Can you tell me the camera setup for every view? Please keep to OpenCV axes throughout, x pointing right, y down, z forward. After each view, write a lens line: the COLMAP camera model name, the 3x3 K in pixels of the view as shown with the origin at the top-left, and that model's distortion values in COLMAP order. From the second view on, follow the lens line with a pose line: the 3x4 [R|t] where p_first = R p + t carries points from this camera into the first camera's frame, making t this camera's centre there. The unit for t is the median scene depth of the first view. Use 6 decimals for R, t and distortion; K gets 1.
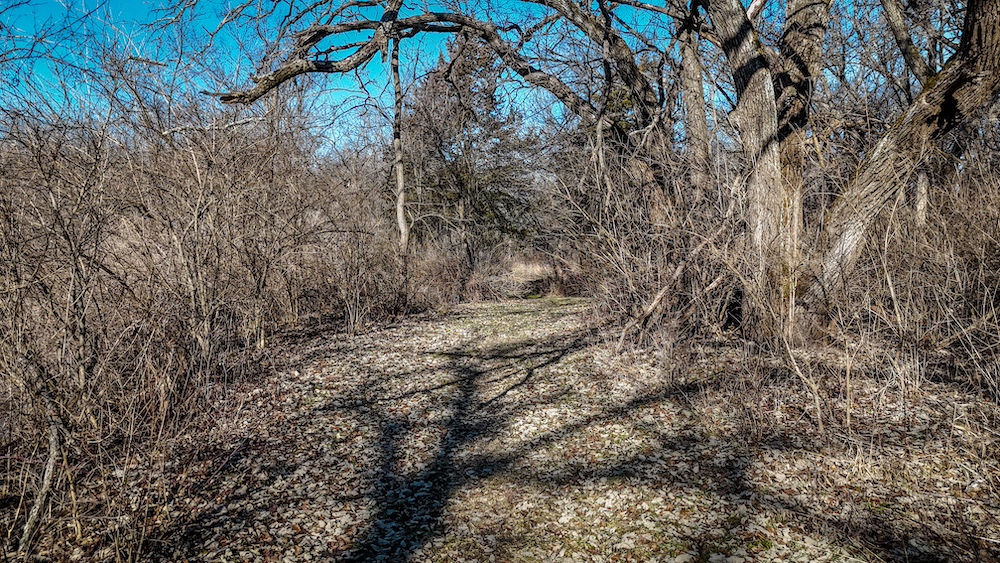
lens RADIAL K [[726.6, 0, 500.0], [0, 726.6, 281.5], [0, 0, 1]] dist [0.078026, -0.061342]
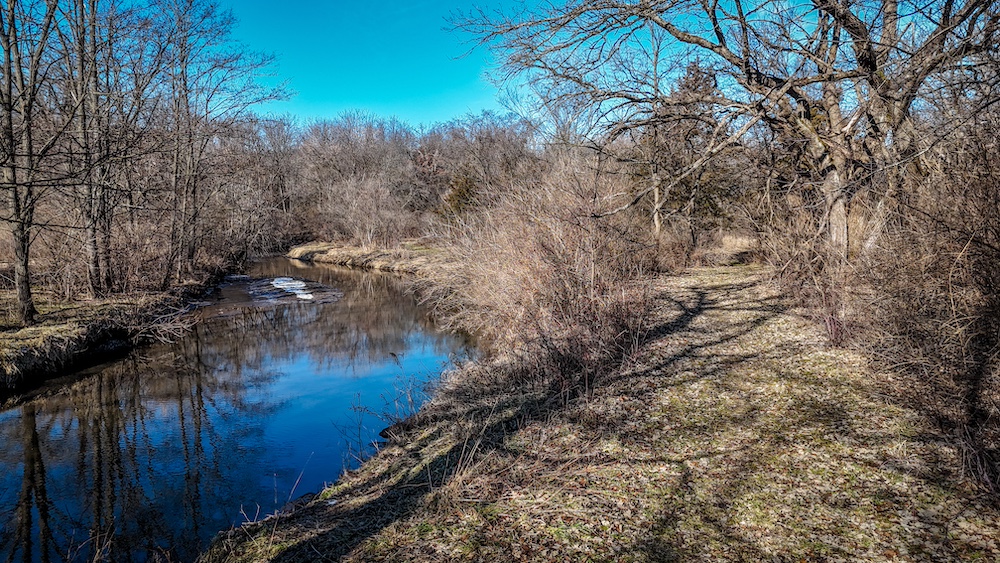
lens RADIAL K [[726.6, 0, 500.0], [0, 726.6, 281.5], [0, 0, 1]] dist [0.078026, -0.061342]
pose [[0.961519, 0.022694, -0.273801, -0.017208], [-0.010916, 0.998951, 0.044462, -0.011645], [0.274523, -0.039762, 0.960758, -1.119974]]
